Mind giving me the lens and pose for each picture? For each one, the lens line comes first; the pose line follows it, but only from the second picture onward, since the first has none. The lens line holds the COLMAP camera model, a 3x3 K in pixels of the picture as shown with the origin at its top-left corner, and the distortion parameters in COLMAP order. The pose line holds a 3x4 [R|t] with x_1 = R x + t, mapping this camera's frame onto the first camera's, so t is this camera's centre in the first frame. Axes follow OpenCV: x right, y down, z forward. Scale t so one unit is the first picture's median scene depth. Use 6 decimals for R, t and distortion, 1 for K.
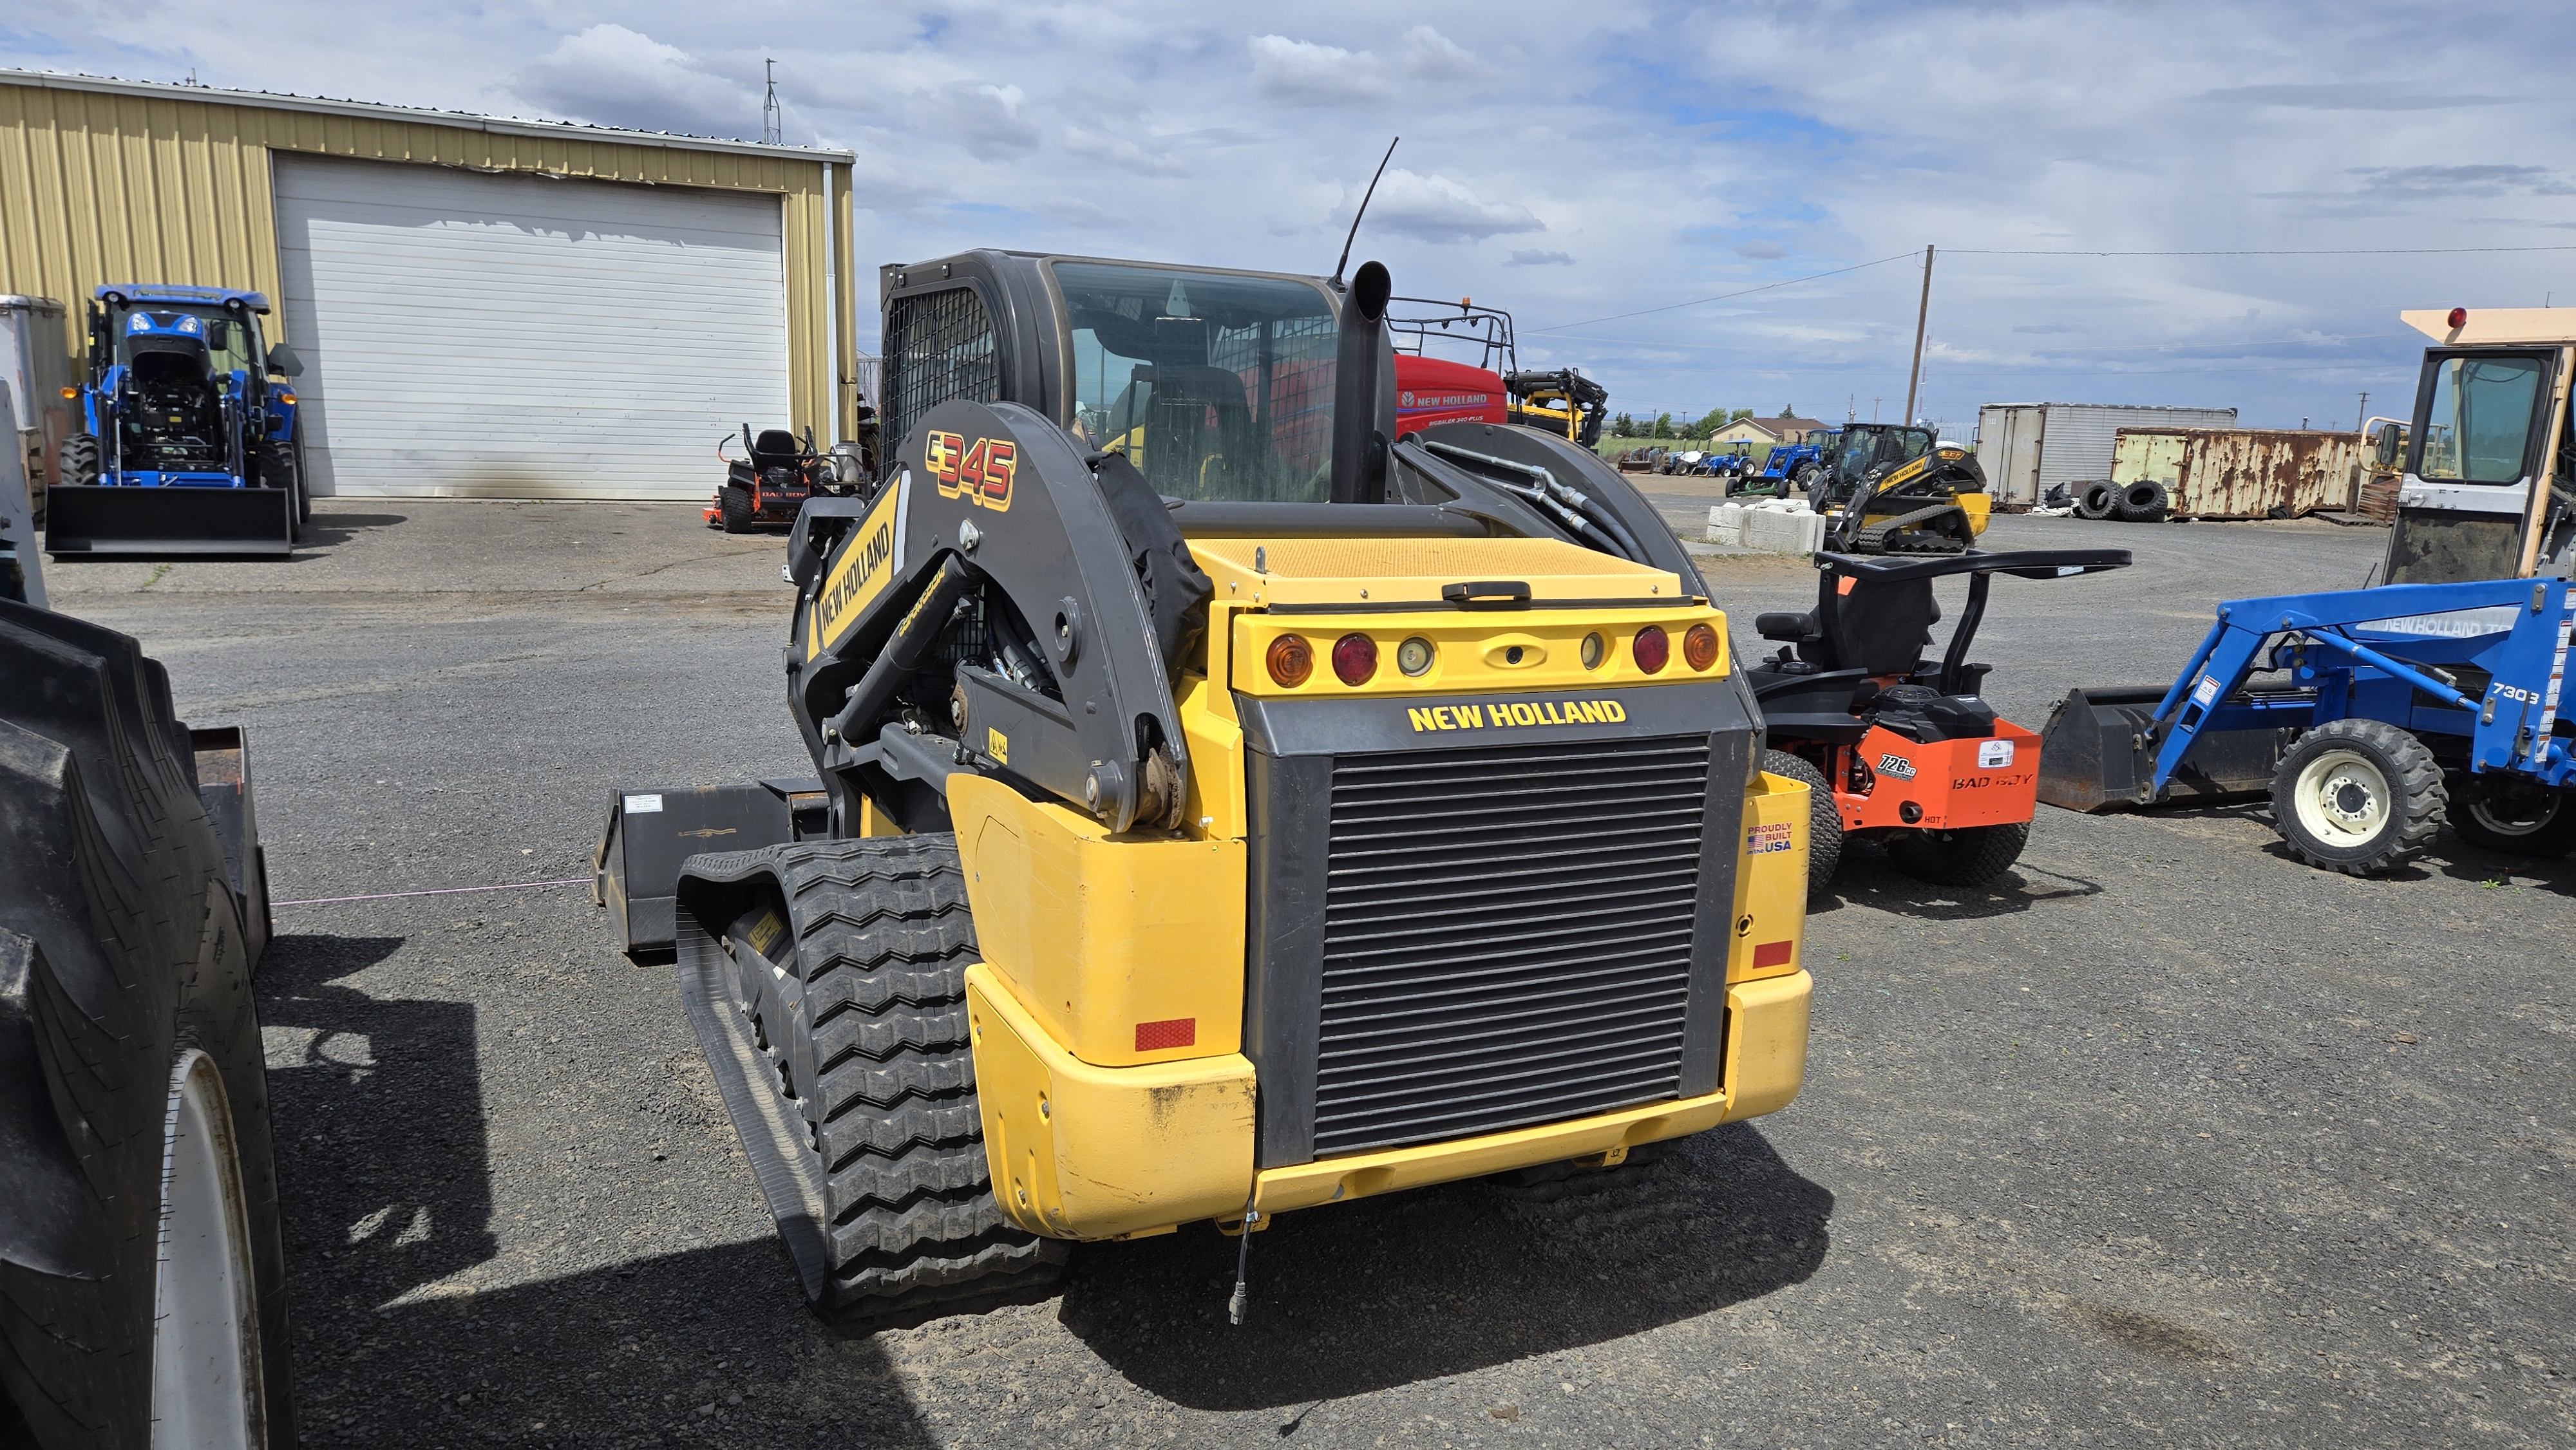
lens RADIAL K [[1725.9, 0, 1257.3], [0, 1725.9, 731.6], [0, 0, 1]] dist [0.092838, -0.089779]
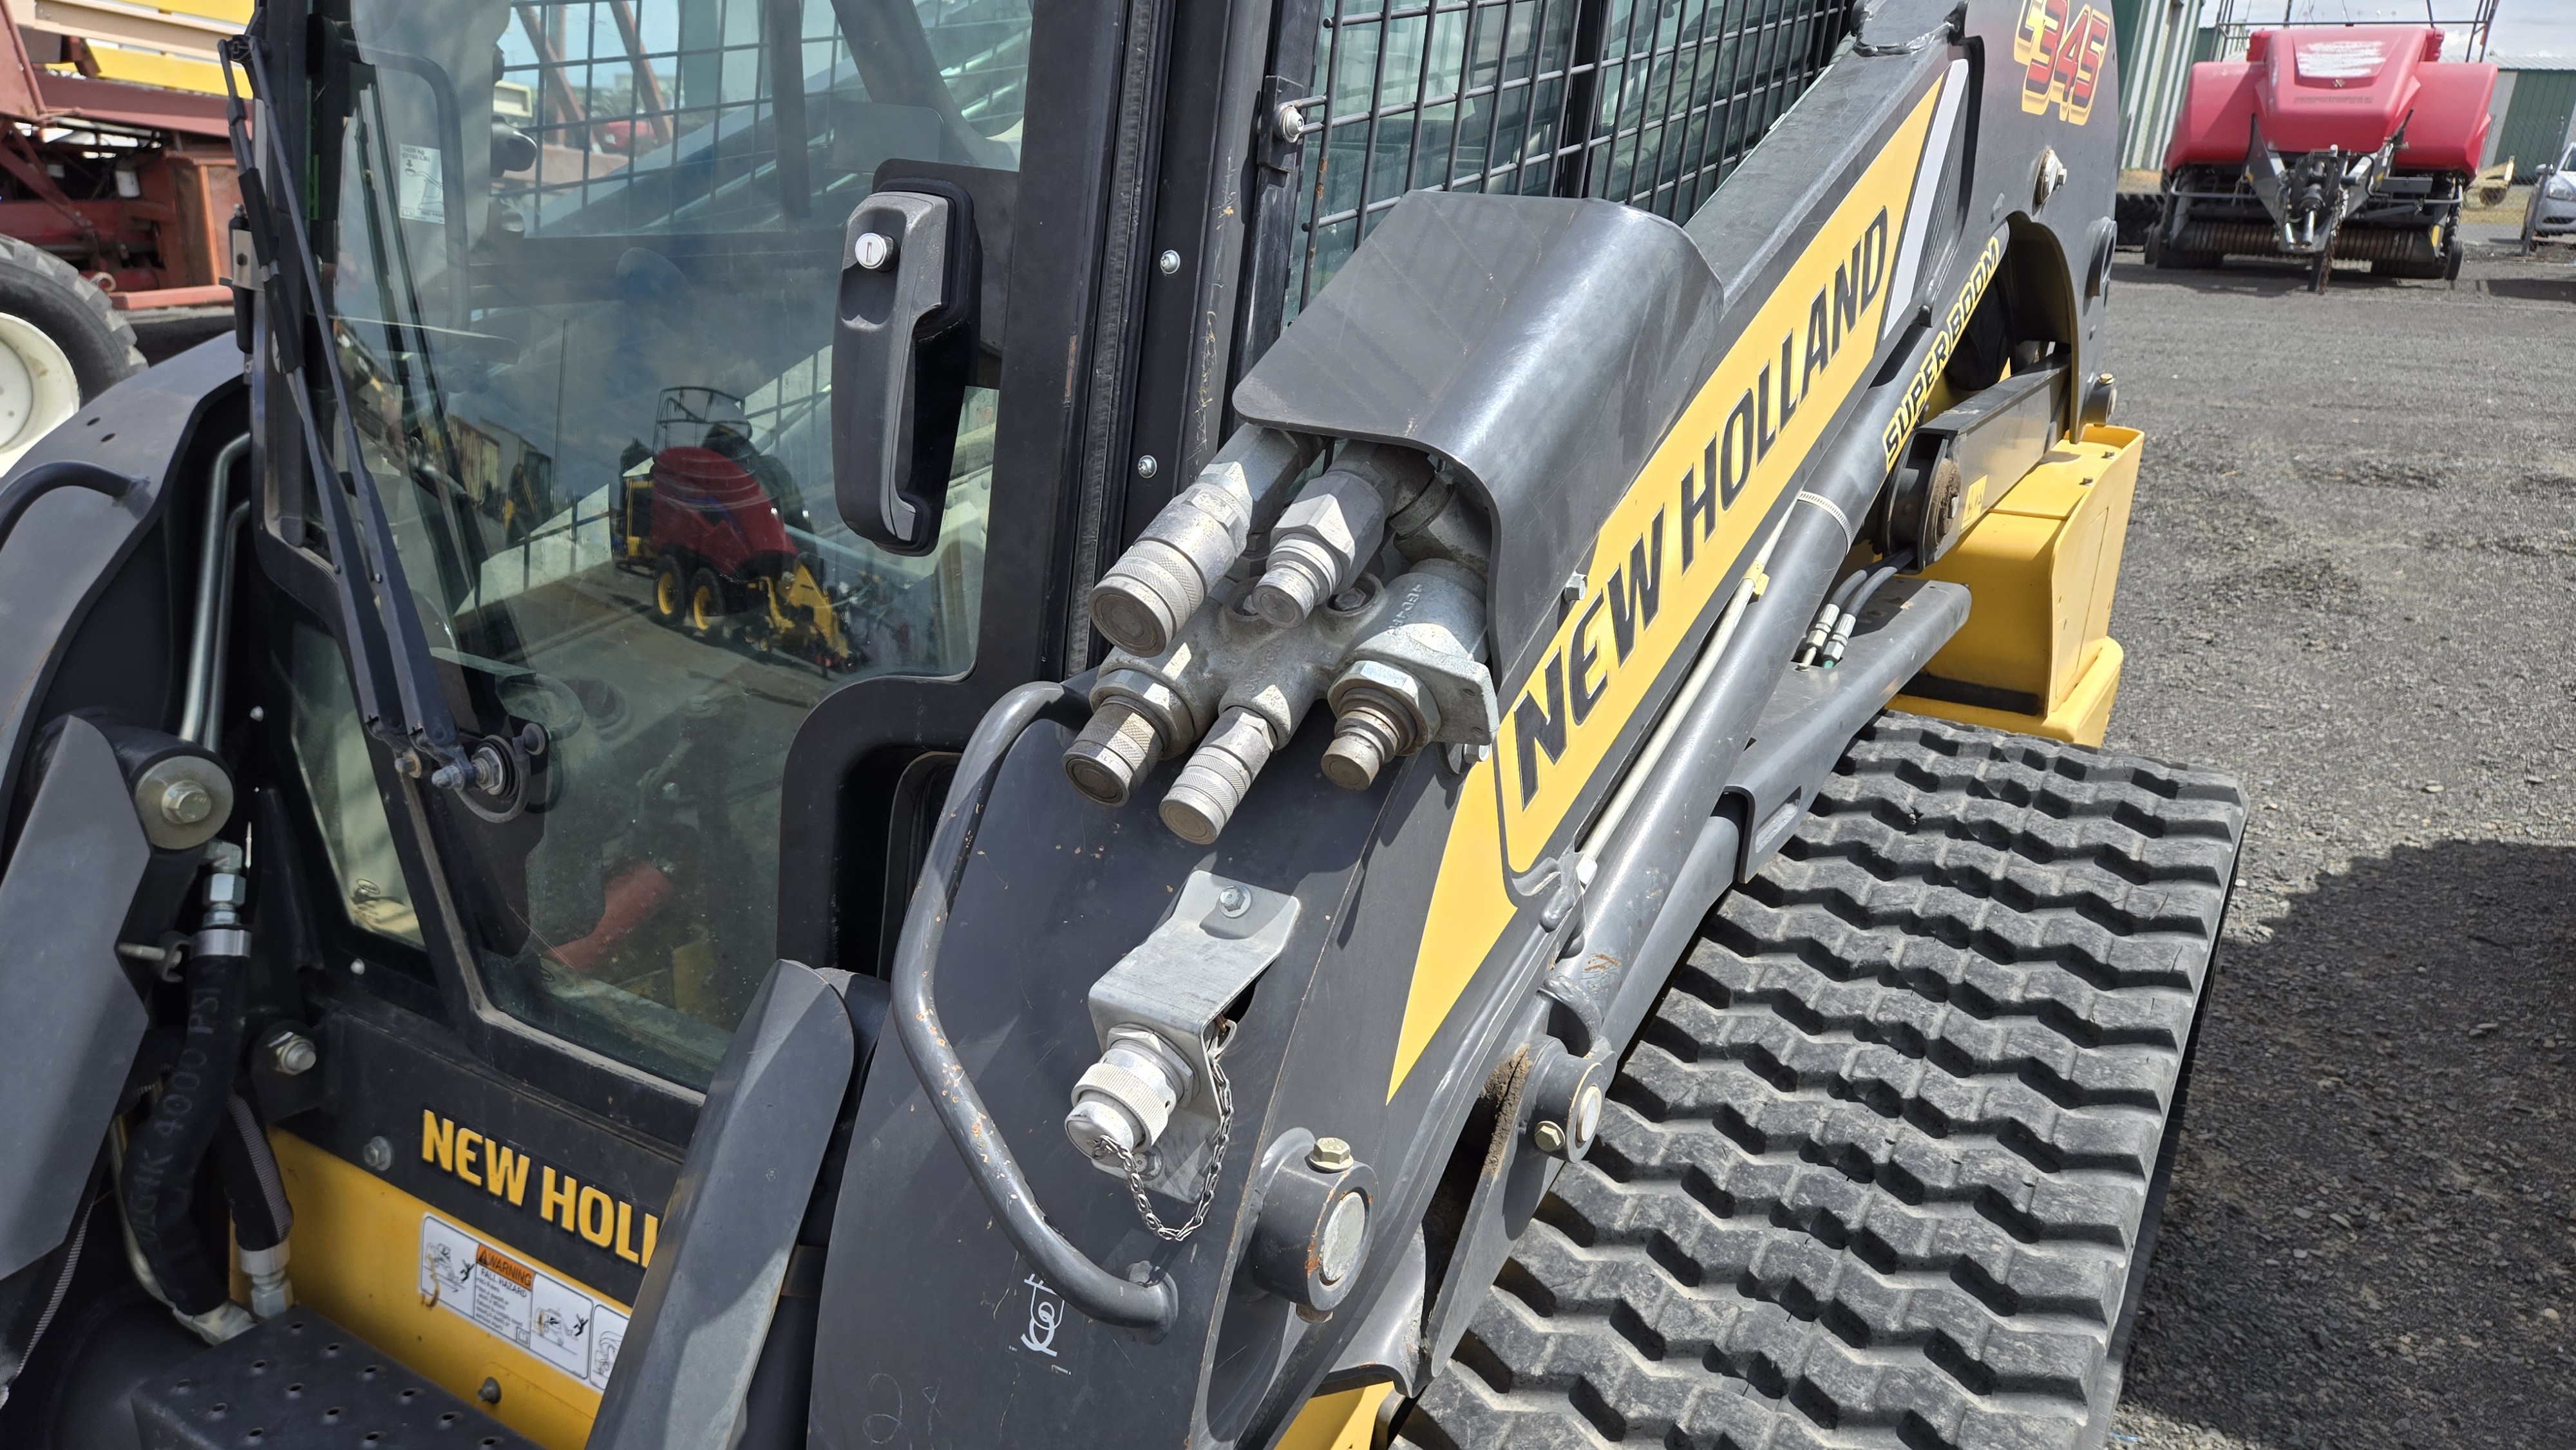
lens RADIAL K [[1743.2, 0, 1254.8], [0, 1743.2, 762.1], [0, 0, 1]] dist [0.082143, -0.083010]
pose [[-0.534750, -0.332524, 0.776833, -0.537509], [0.098249, 0.888616, 0.448005, -0.223916], [-0.839279, 0.315894, -0.442517, 1.491546]]
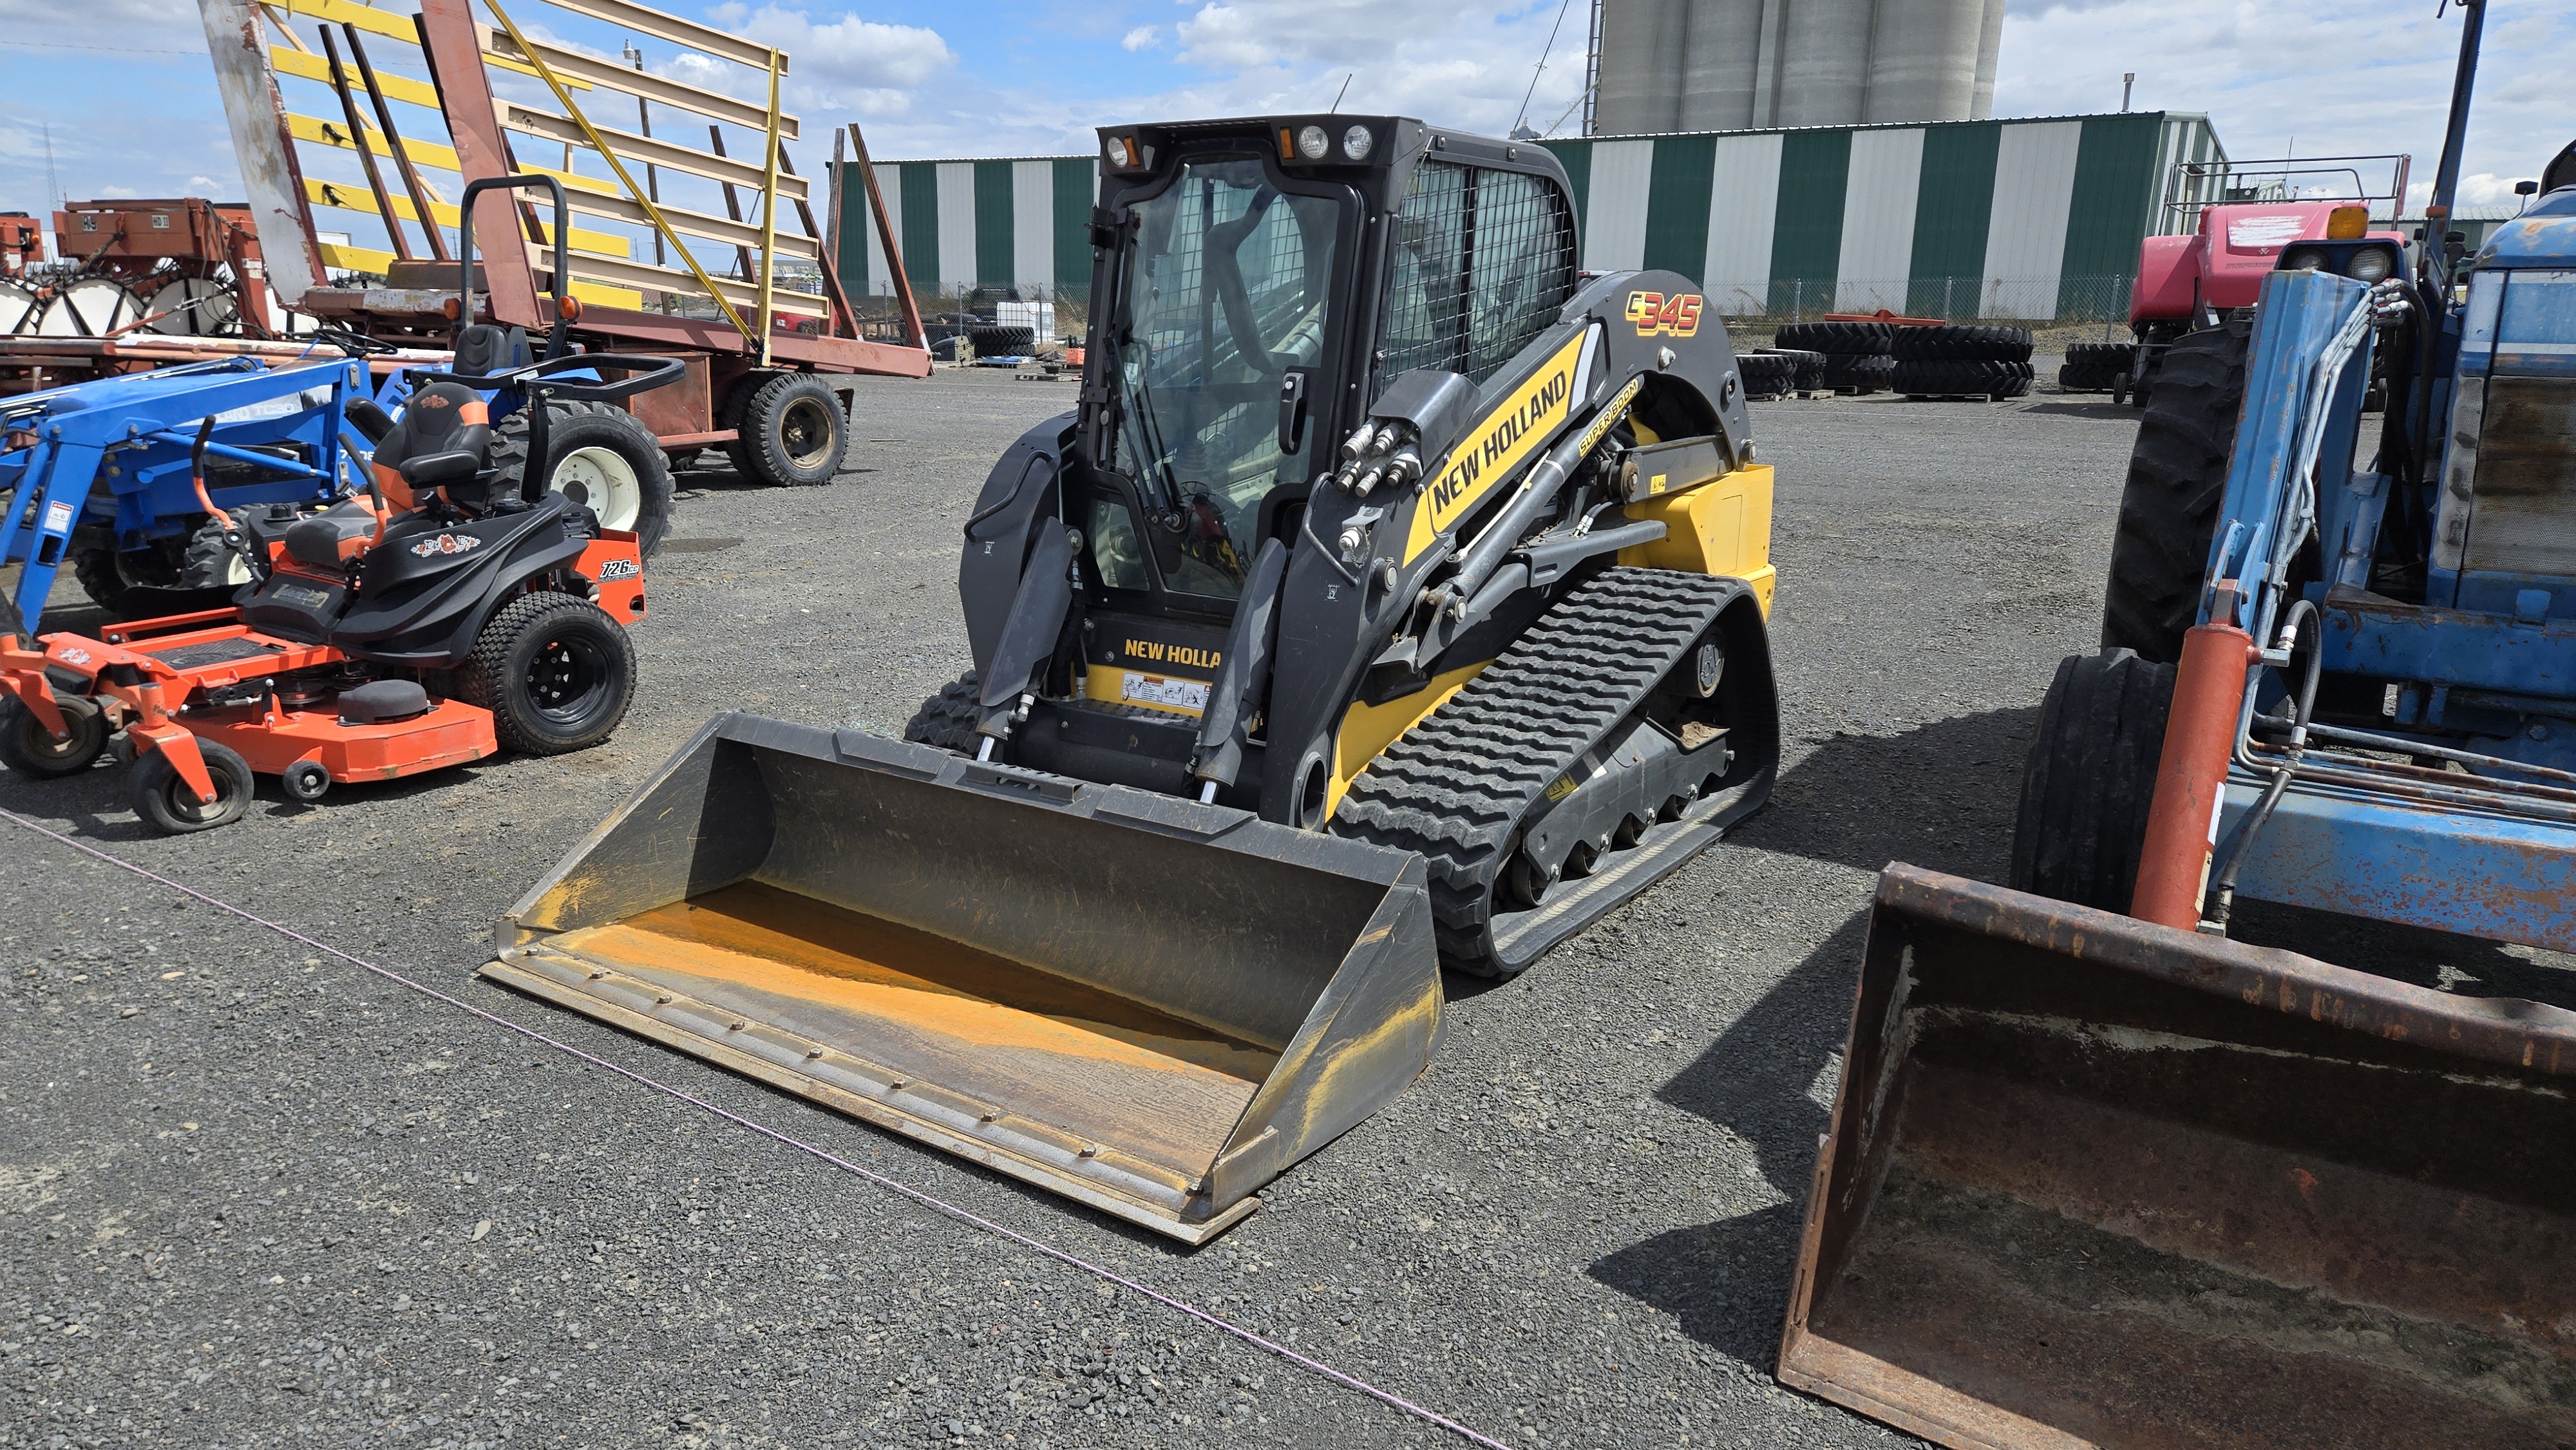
lens RADIAL K [[1725.9, 0, 1257.3], [0, 1725.9, 731.6], [0, 0, 1]] dist [0.092838, -0.089779]
pose [[-0.494791, -0.248984, 0.832579, -1.335069], [0.123491, 0.928208, 0.350971, -0.383007], [-0.860193, 0.276474, -0.428522, 2.005276]]
